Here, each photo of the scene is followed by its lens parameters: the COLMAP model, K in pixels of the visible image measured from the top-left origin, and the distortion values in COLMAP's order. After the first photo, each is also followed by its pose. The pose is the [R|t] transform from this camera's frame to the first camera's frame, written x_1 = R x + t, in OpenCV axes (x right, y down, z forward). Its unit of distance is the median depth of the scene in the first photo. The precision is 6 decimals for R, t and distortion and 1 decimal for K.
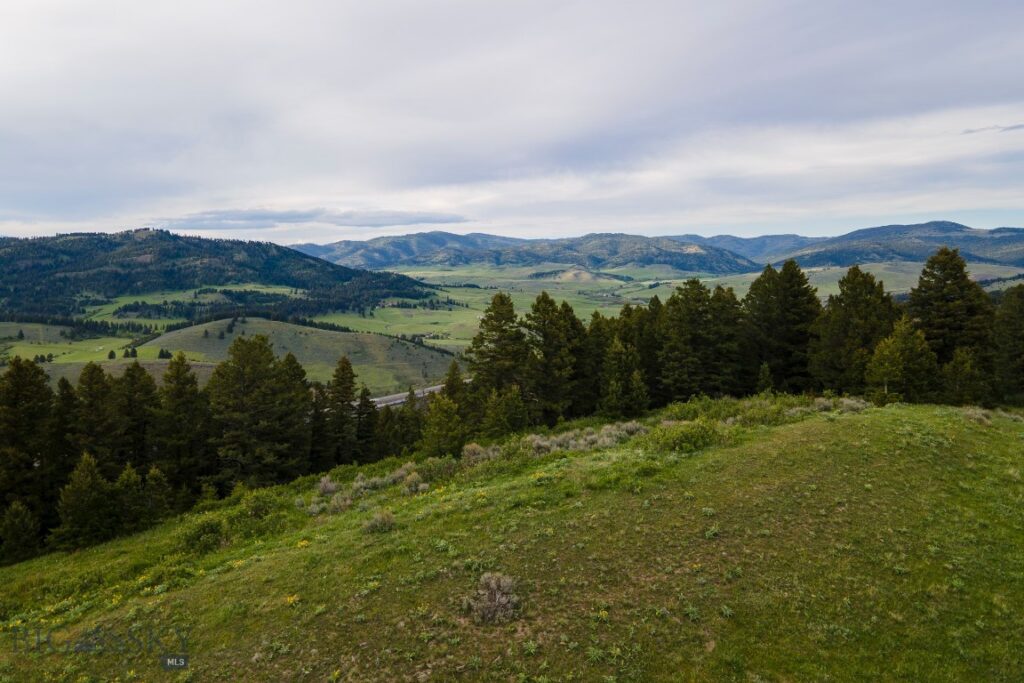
lens RADIAL K [[735.2, 0, 506.4], [0, 735.2, 344.3], [0, 0, 1]] dist [0.036557, 0.014193]
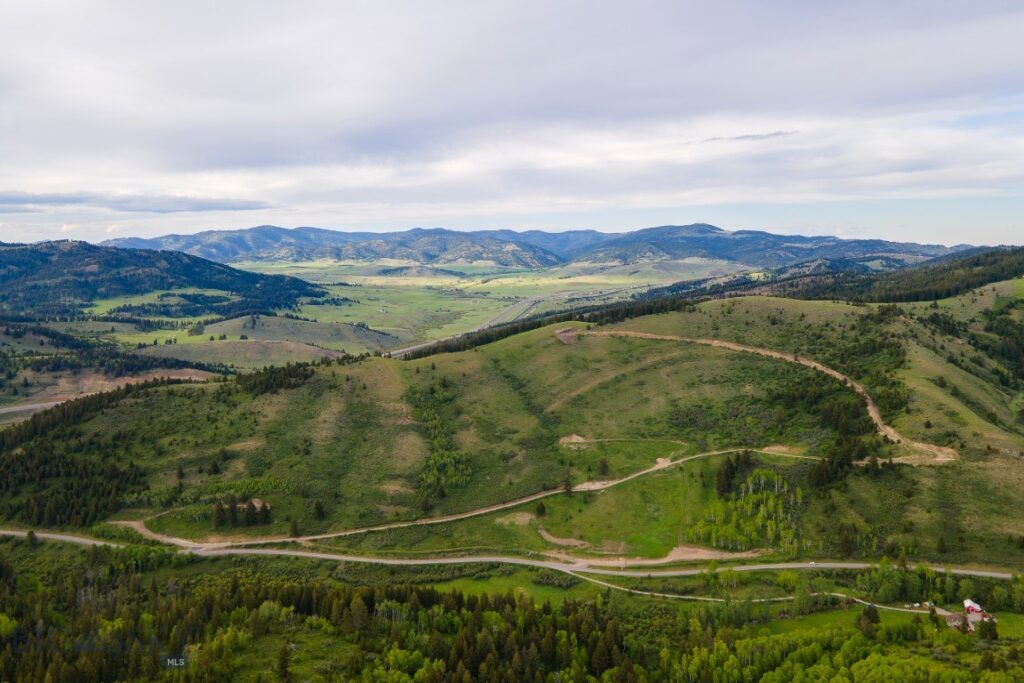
lens RADIAL K [[735.2, 0, 515.3], [0, 735.2, 342.2], [0, 0, 1]] dist [0.036557, 0.014193]
pose [[0.966184, -0.032077, 0.255853, -0.125313], [0.028530, 0.999439, 0.017561, 0.005791], [-0.256272, -0.009668, 0.966556, -0.379664]]
